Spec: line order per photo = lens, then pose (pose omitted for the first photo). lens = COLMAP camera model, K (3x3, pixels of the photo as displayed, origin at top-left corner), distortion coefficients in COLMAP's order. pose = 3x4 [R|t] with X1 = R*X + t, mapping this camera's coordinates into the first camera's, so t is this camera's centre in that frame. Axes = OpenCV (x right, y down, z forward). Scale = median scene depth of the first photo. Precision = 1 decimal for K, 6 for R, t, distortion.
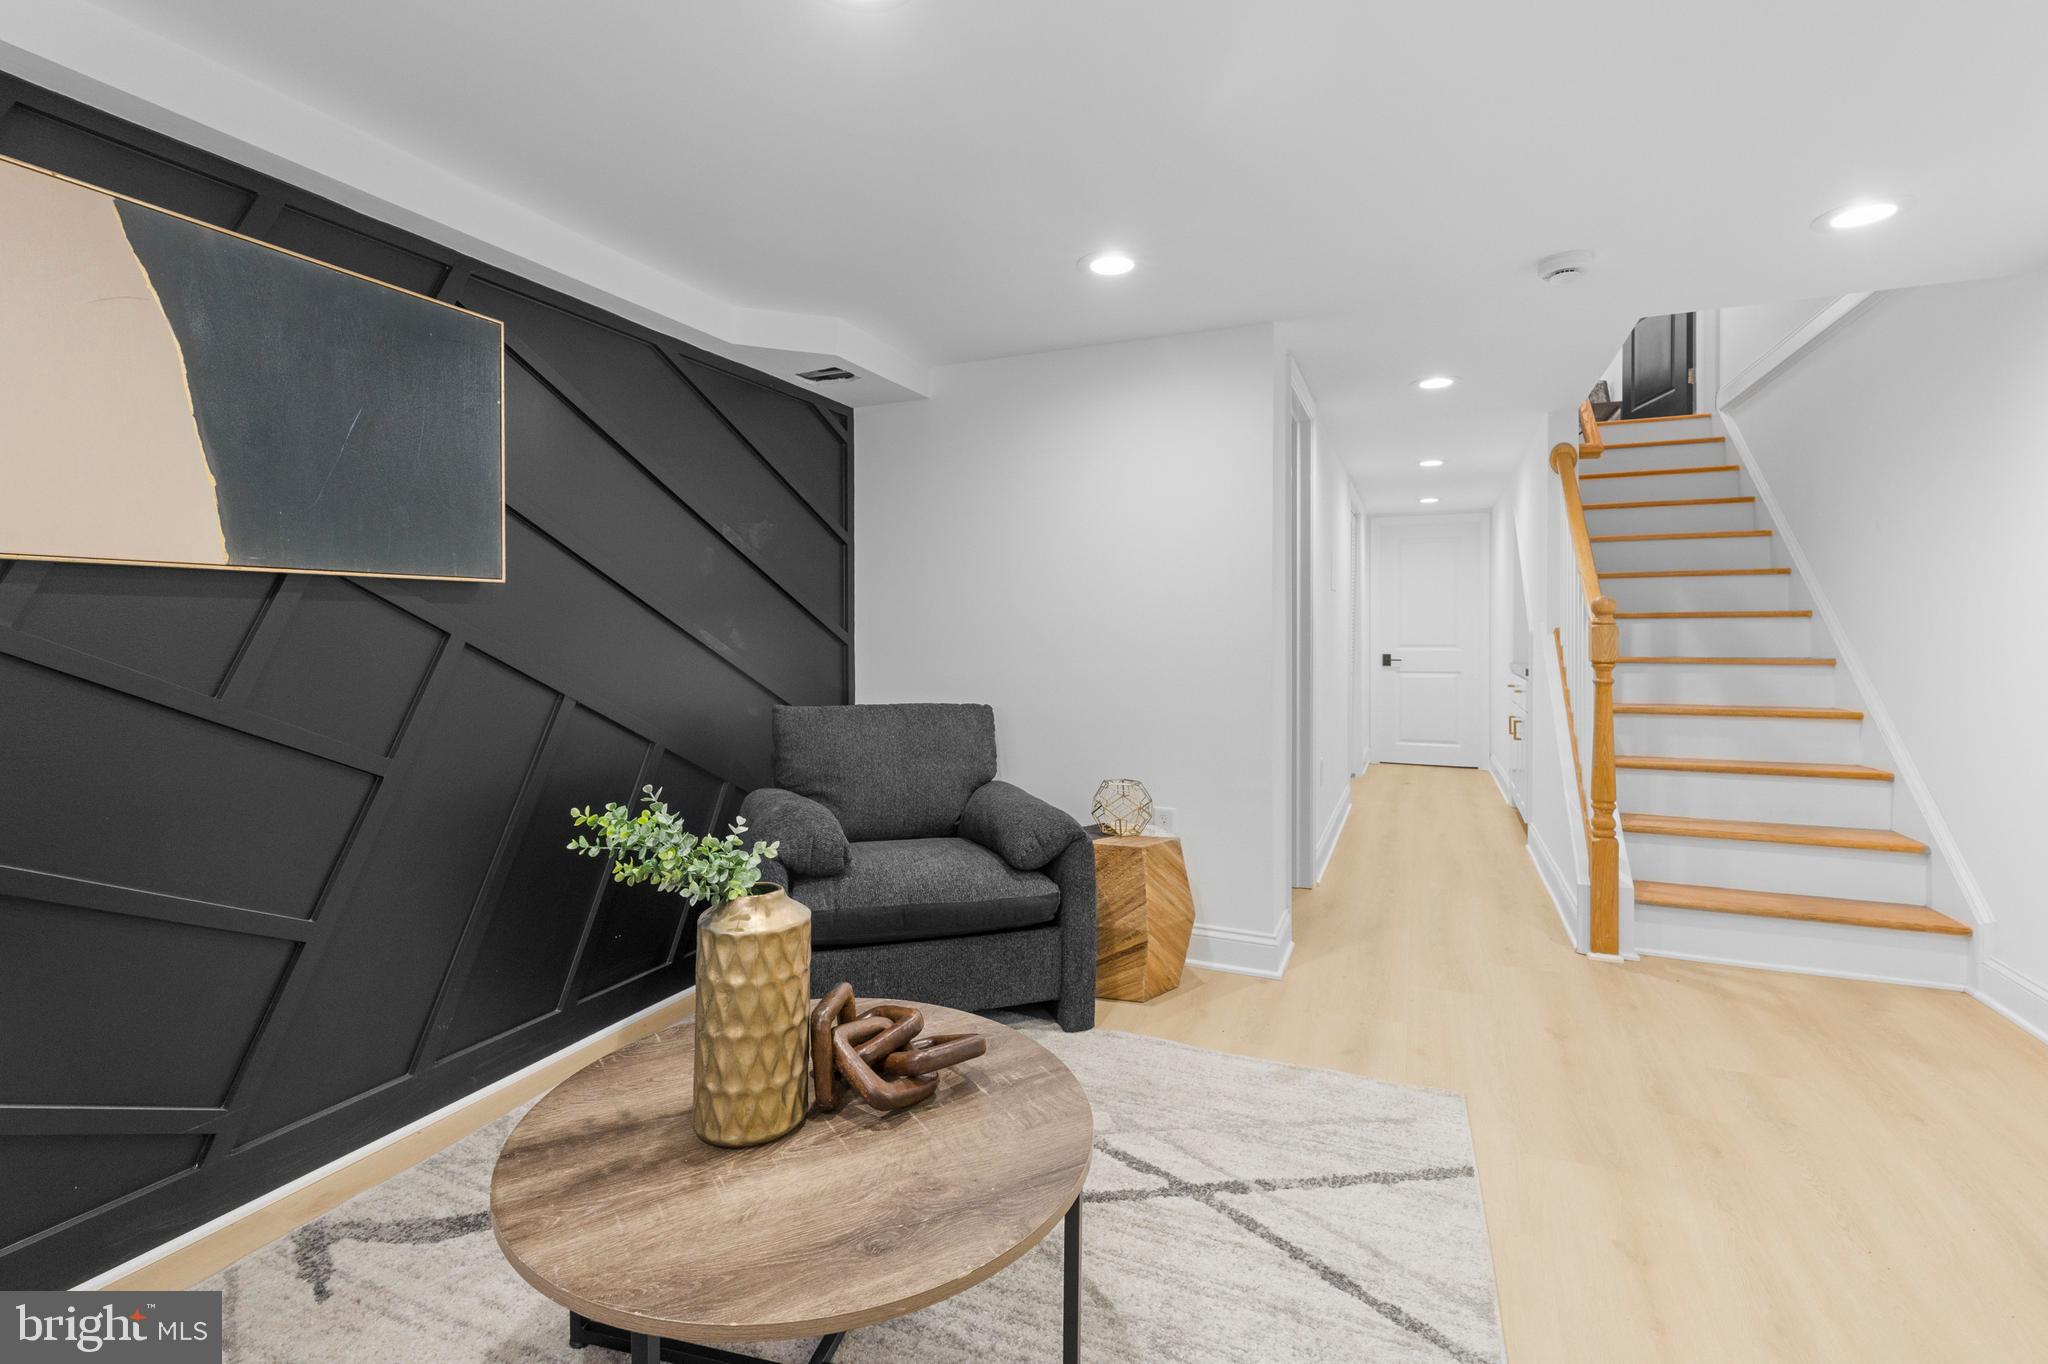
lens RADIAL K [[903.1, 0, 1026.5], [0, 903.1, 639.9], [0, 0, 1]] dist [-0.008758, 0.001017]
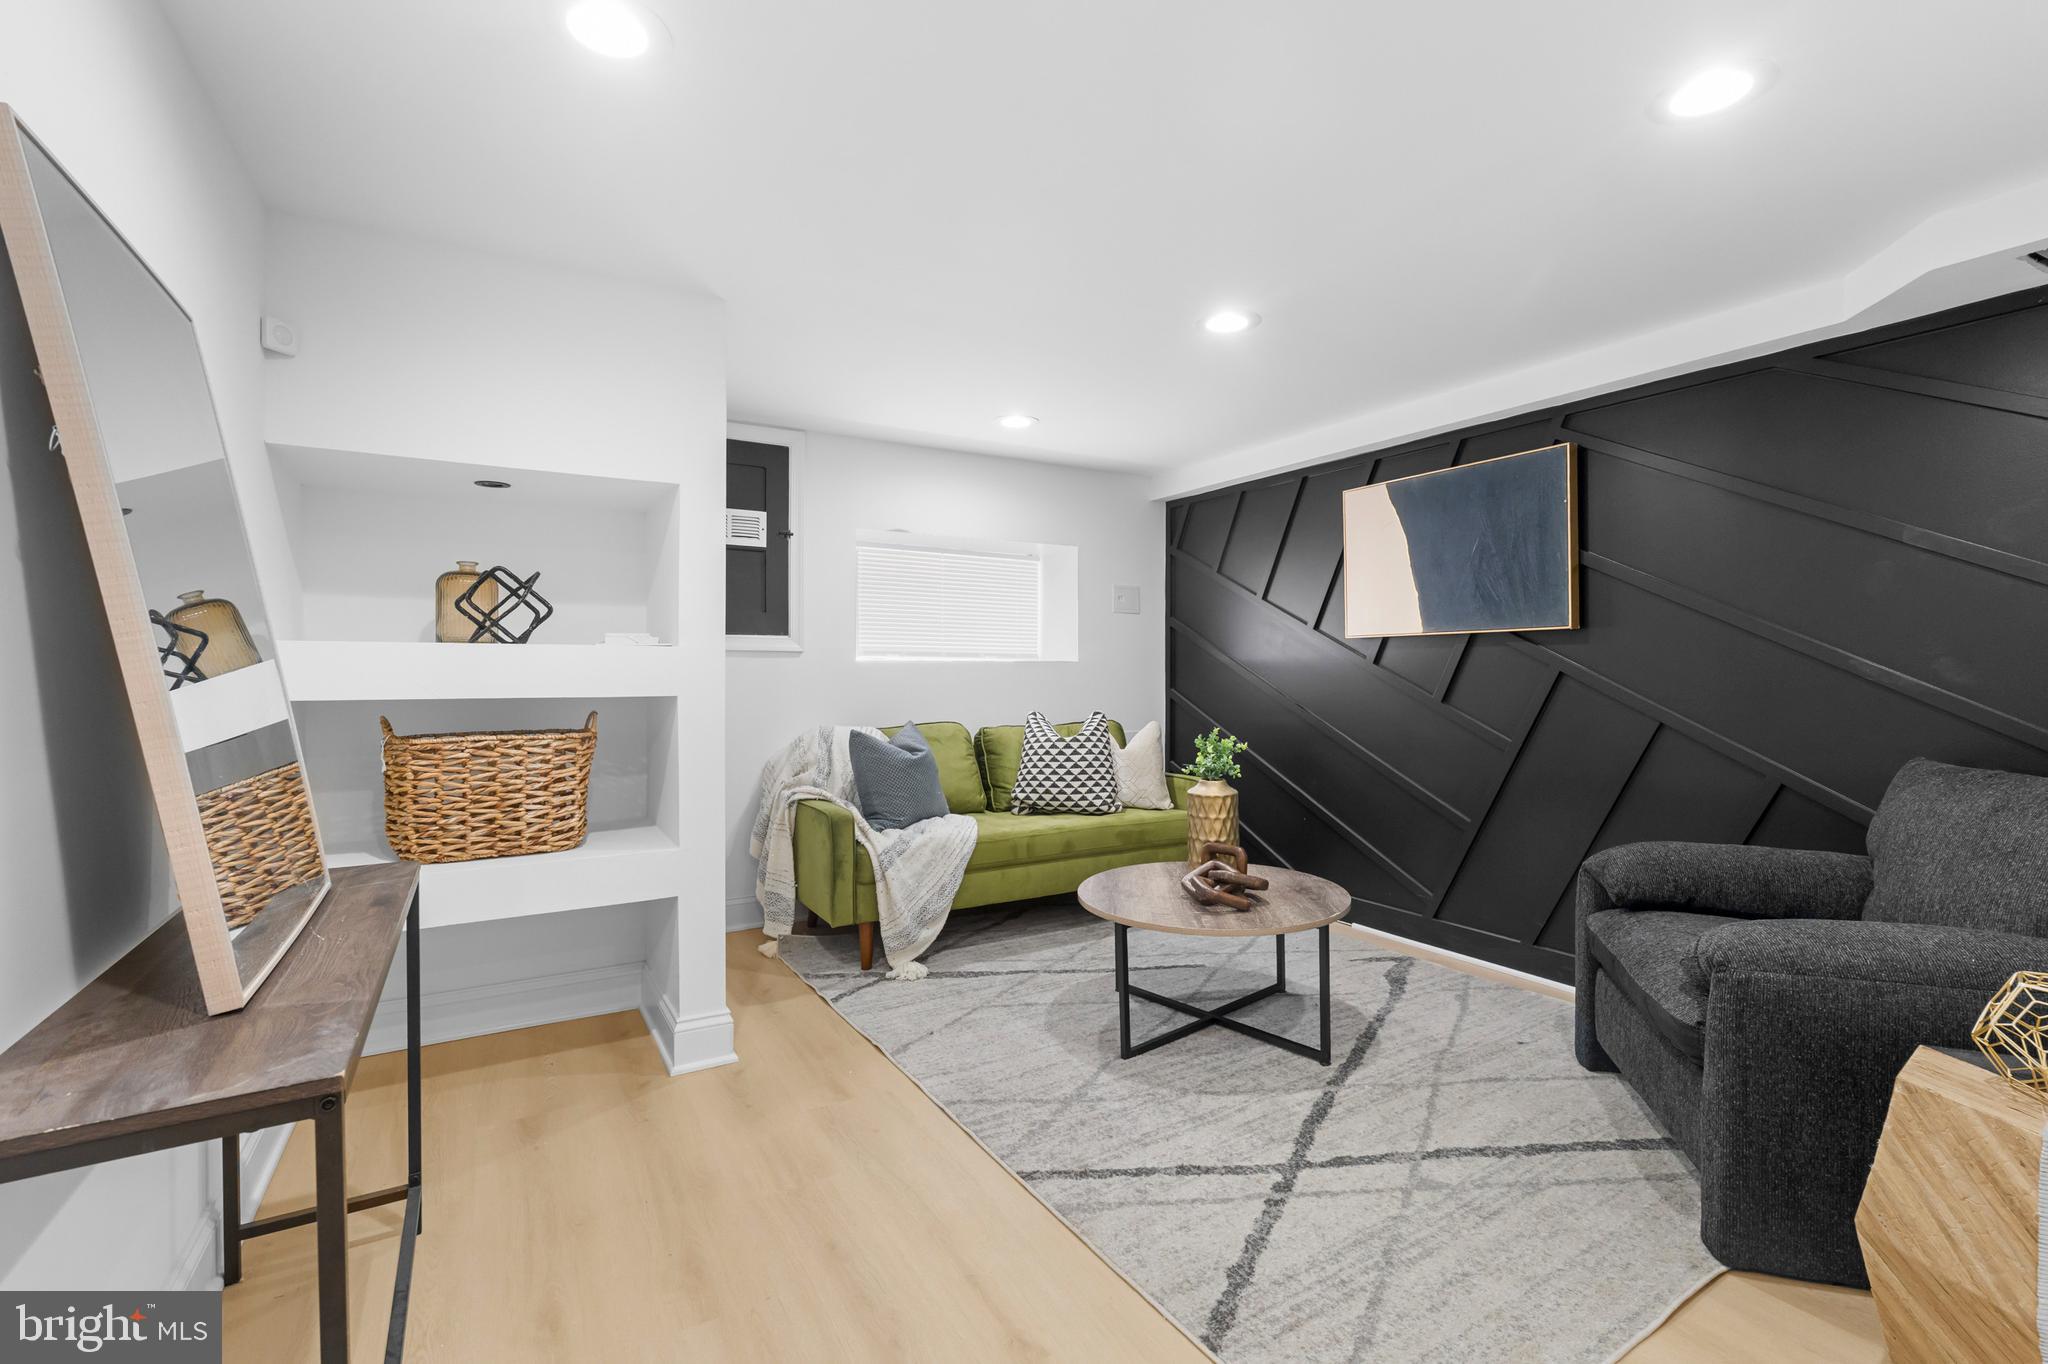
lens RADIAL K [[903.1, 0, 1041.6], [0, 903.1, 674.7], [0, 0, 1]] dist [-0.008758, 0.001017]
pose [[-0.567834, 0.004257, -0.823132, 1.322258], [-0.004020, 0.999960, 0.007945, 0.000480], [0.823133, 0.007821, -0.567794, 1.429873]]
